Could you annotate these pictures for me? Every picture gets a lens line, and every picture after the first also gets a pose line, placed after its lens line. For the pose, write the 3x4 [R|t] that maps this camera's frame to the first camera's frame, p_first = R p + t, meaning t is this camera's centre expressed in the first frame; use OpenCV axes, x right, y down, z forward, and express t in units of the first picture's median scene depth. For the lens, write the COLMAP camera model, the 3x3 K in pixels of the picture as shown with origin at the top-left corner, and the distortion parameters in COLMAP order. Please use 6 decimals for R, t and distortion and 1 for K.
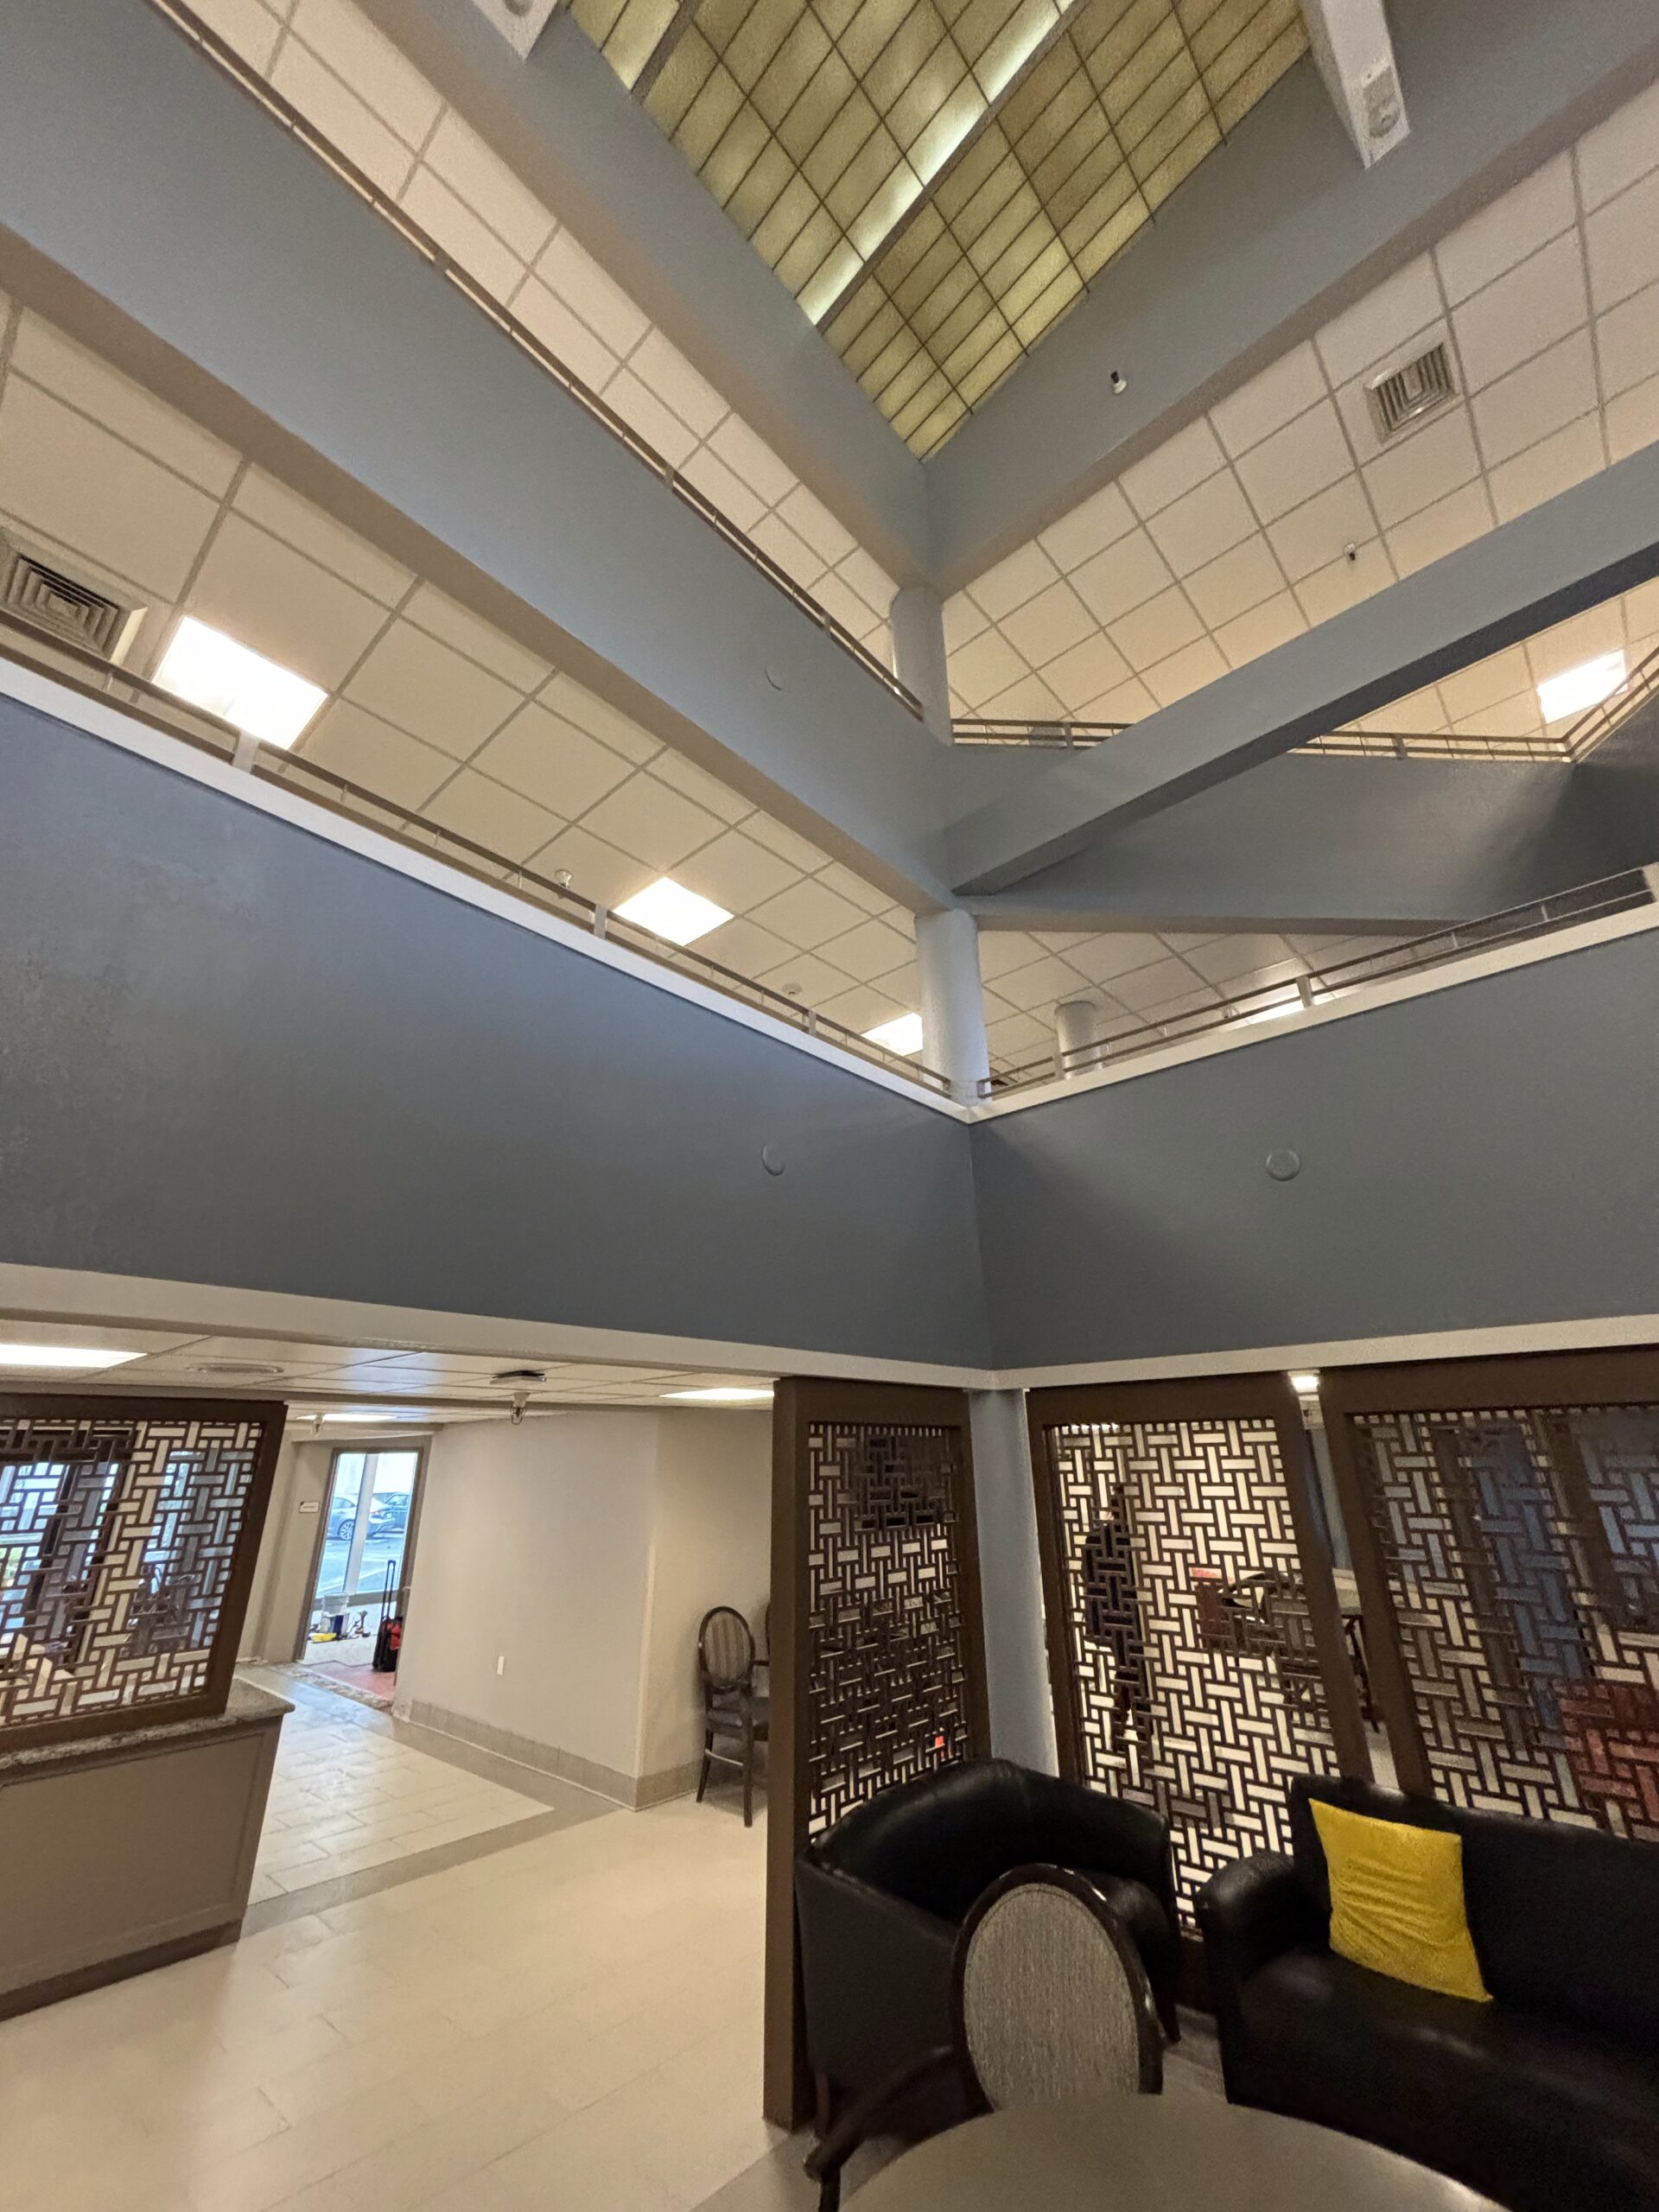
lens RADIAL K [[891.5, 0, 838.6], [0, 891.5, 1094.5], [0, 0, 1]] dist [0.002748, -0.000576]
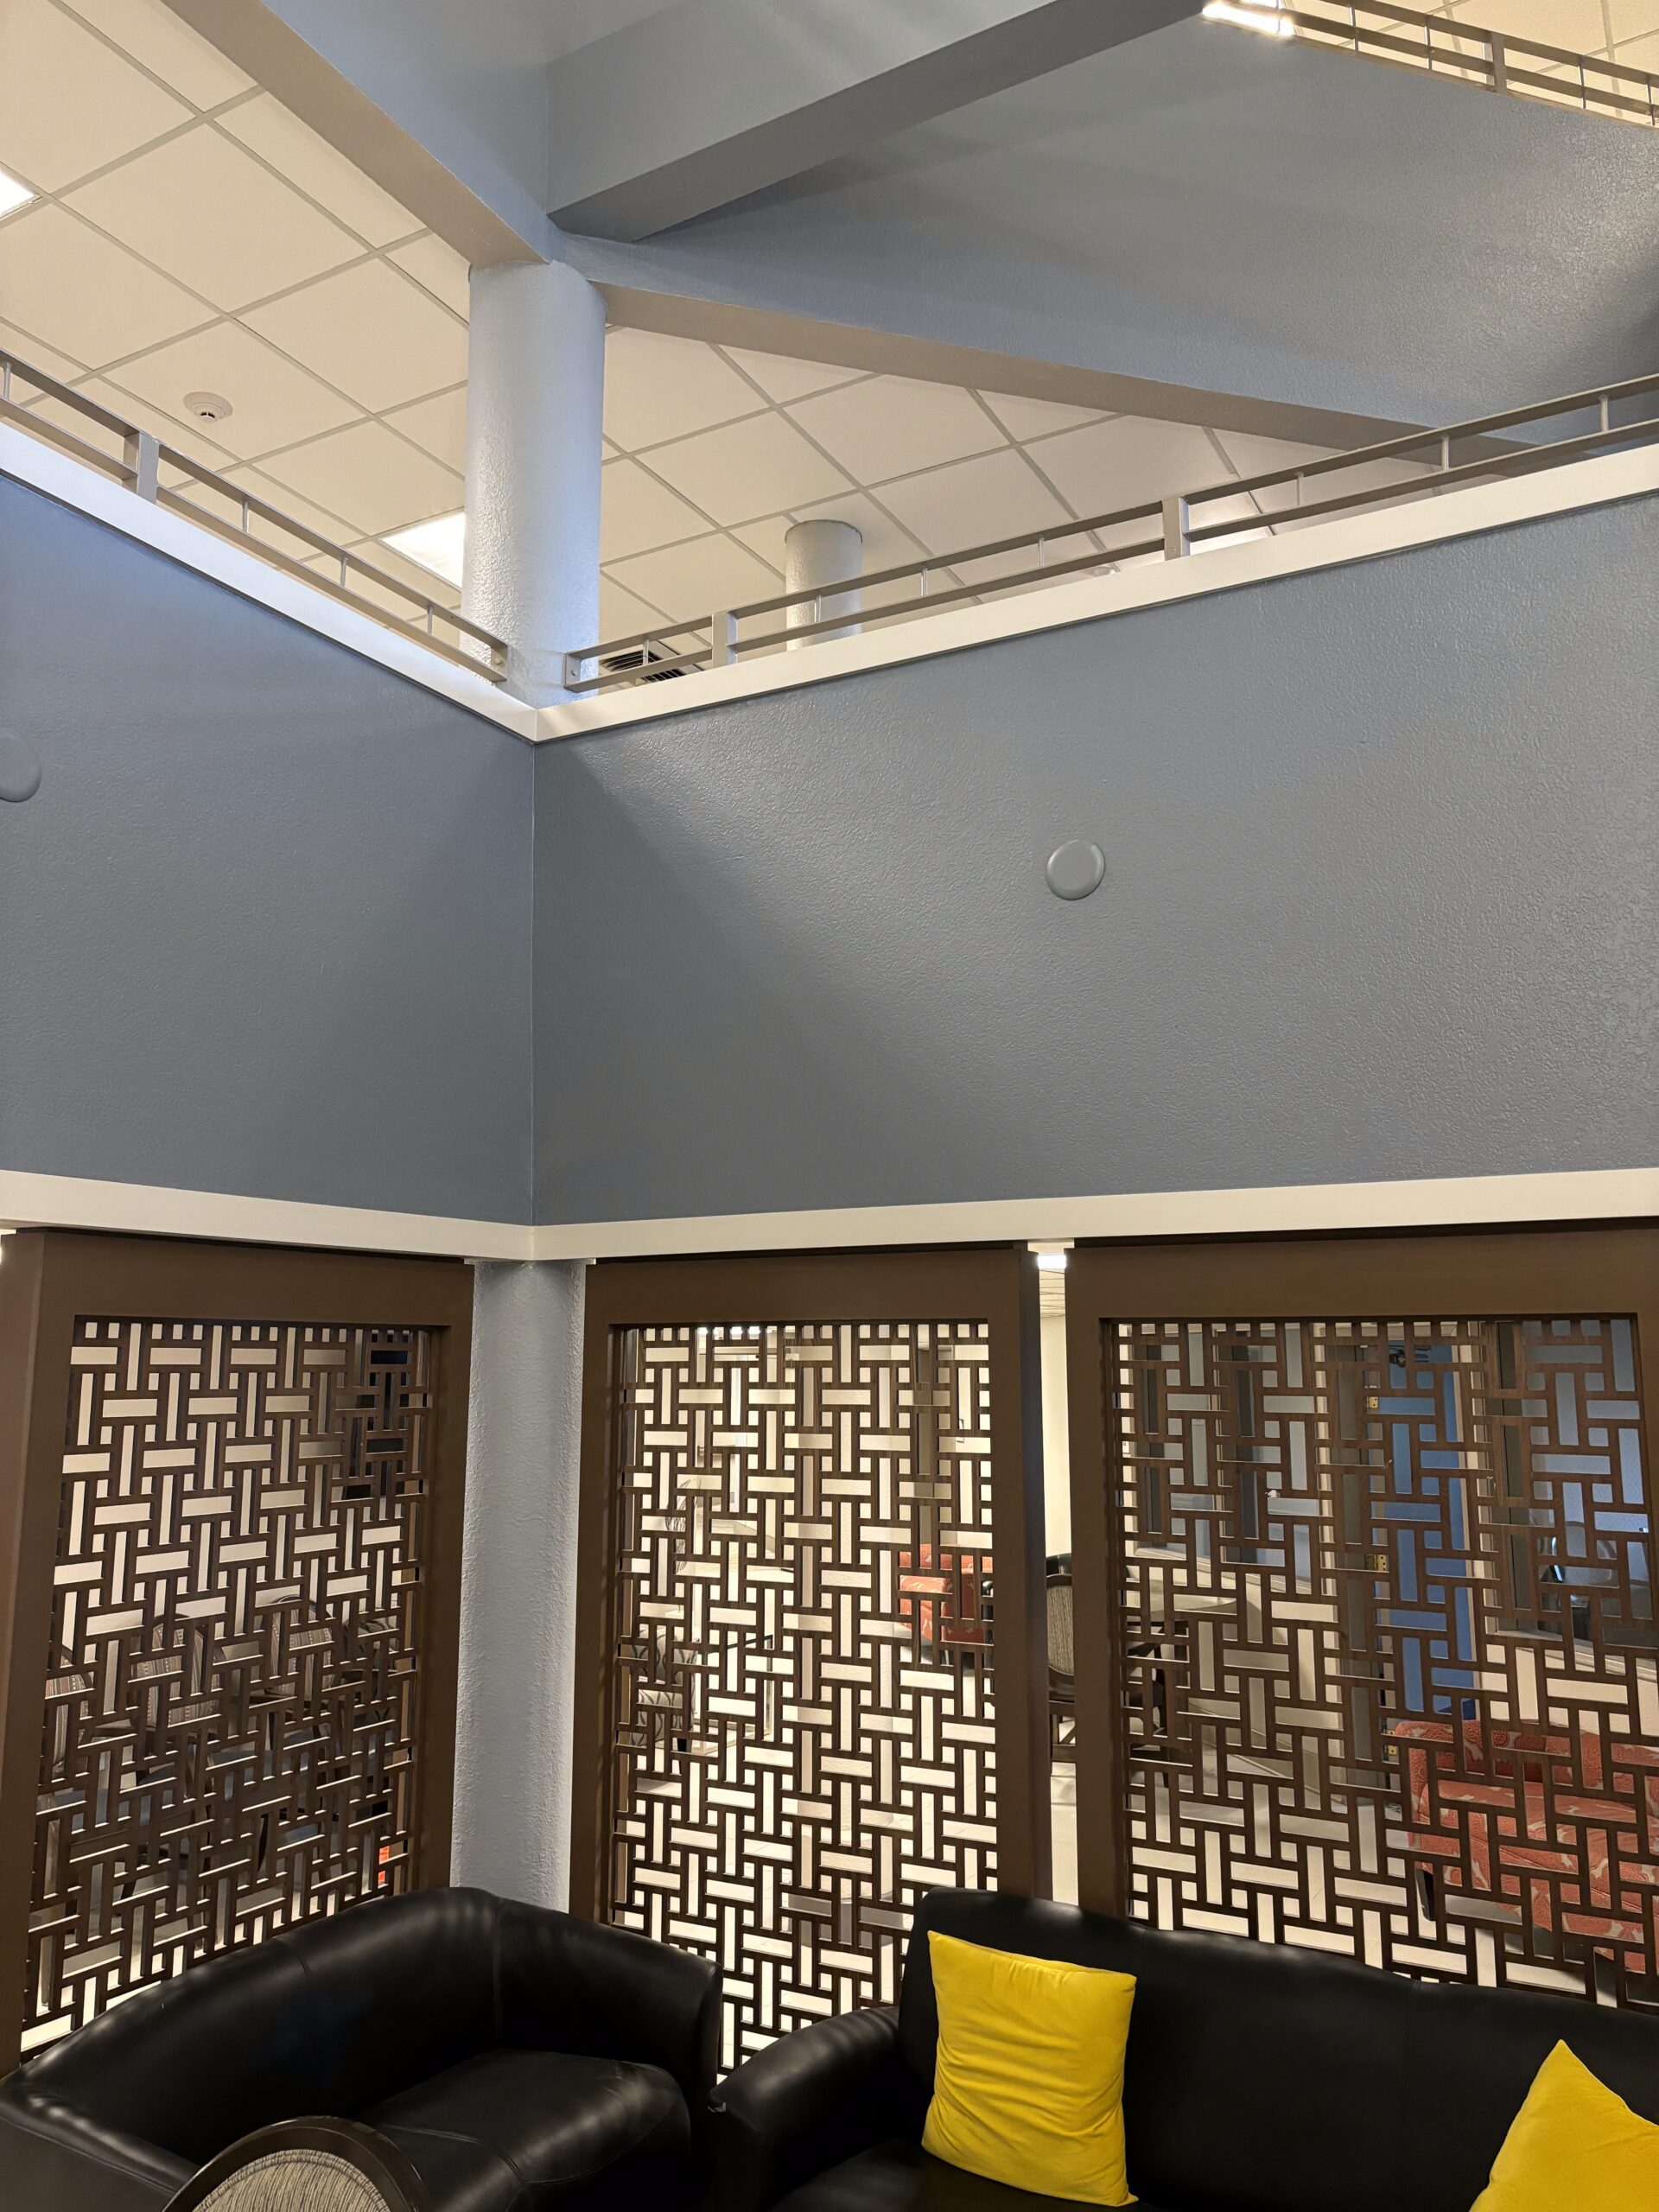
lens RADIAL K [[1647.5, 0, 849.0], [0, 1647.5, 1116.6], [0, 0, 1]] dist [0.080088, -0.085114]
pose [[0.972714, 0.045943, 0.227413, 0.154277], [-0.098469, 0.969286, 0.225361, 0.013719], [-0.210075, -0.241605, 0.947362, 0.069164]]
